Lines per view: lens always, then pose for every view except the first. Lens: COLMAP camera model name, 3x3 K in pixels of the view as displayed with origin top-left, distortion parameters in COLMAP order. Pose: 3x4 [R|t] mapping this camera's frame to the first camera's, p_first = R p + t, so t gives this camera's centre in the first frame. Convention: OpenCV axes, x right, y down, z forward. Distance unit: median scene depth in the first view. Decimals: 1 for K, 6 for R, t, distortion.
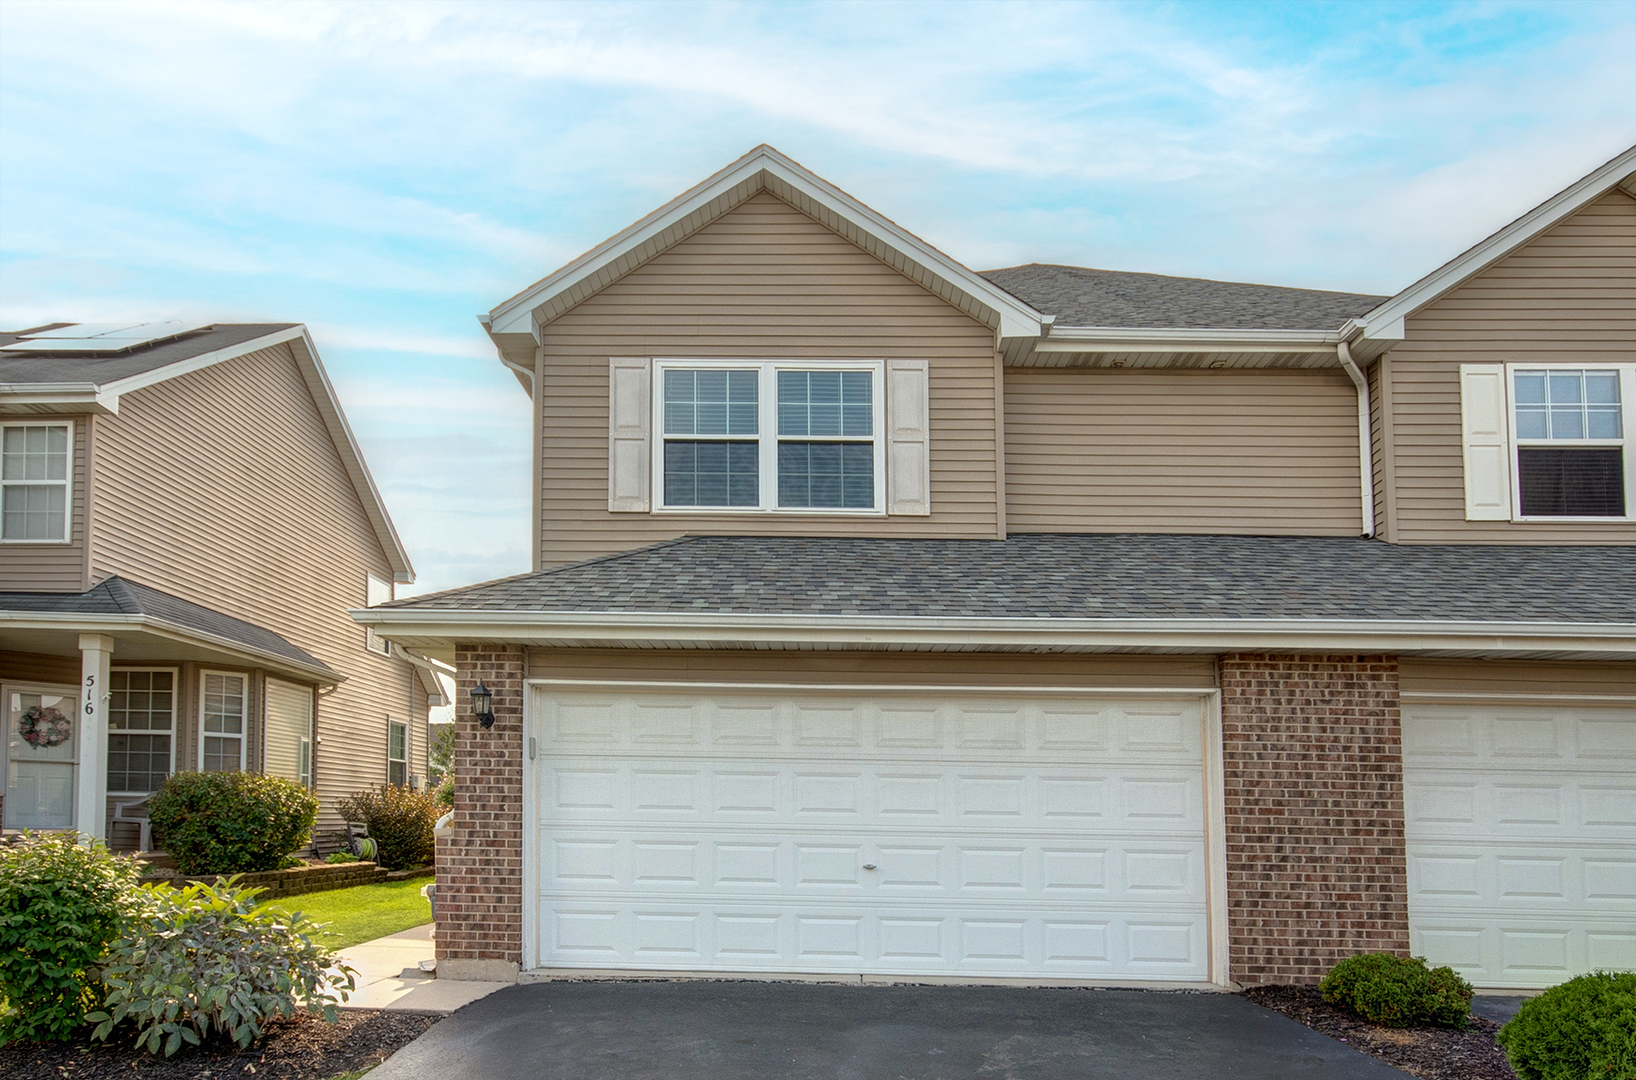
lens RADIAL K [[699.5, 0, 818.2], [0, 699.5, 605.0], [0, 0, 1]] dist [0.001103, 0.000761]
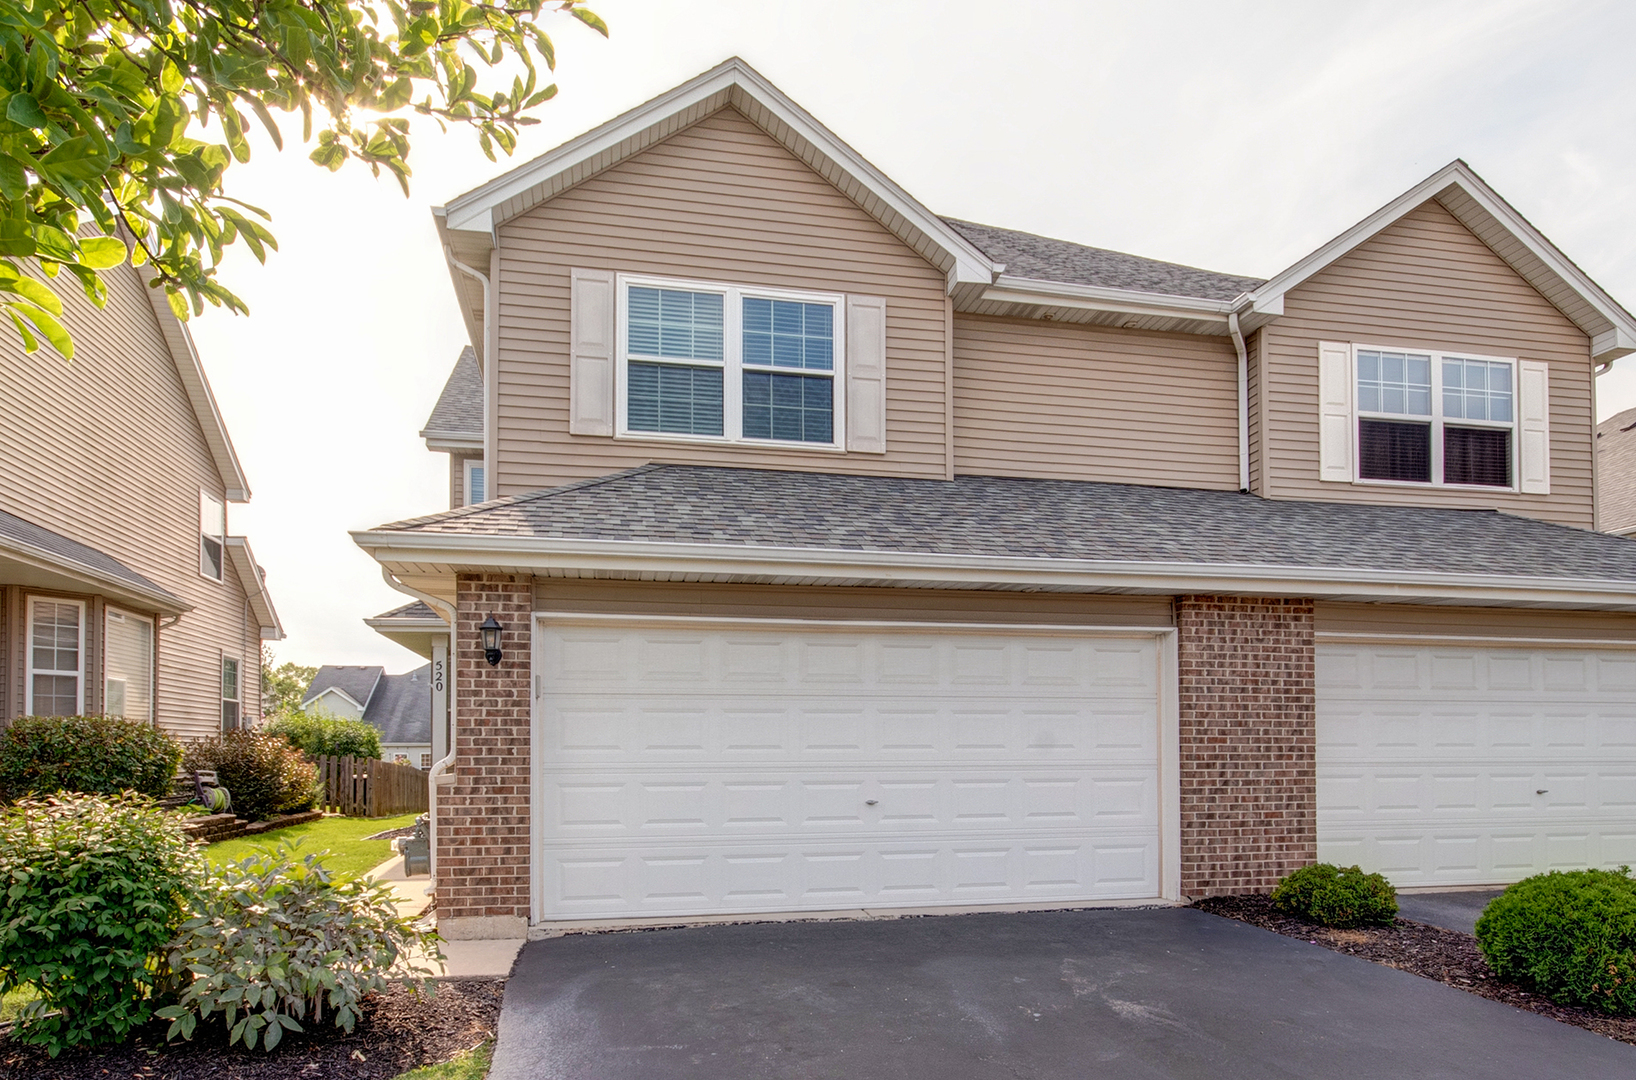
lens RADIAL K [[701.5, 0, 816.9], [0, 701.5, 556.5], [0, 0, 1]] dist [-0.000078, 0.000162]
pose [[0.986918, 0.023708, 0.159469, -0.137743], [-0.027272, 0.999424, 0.020194, 0.002906], [-0.158899, -0.024279, 0.986996, 0.022483]]
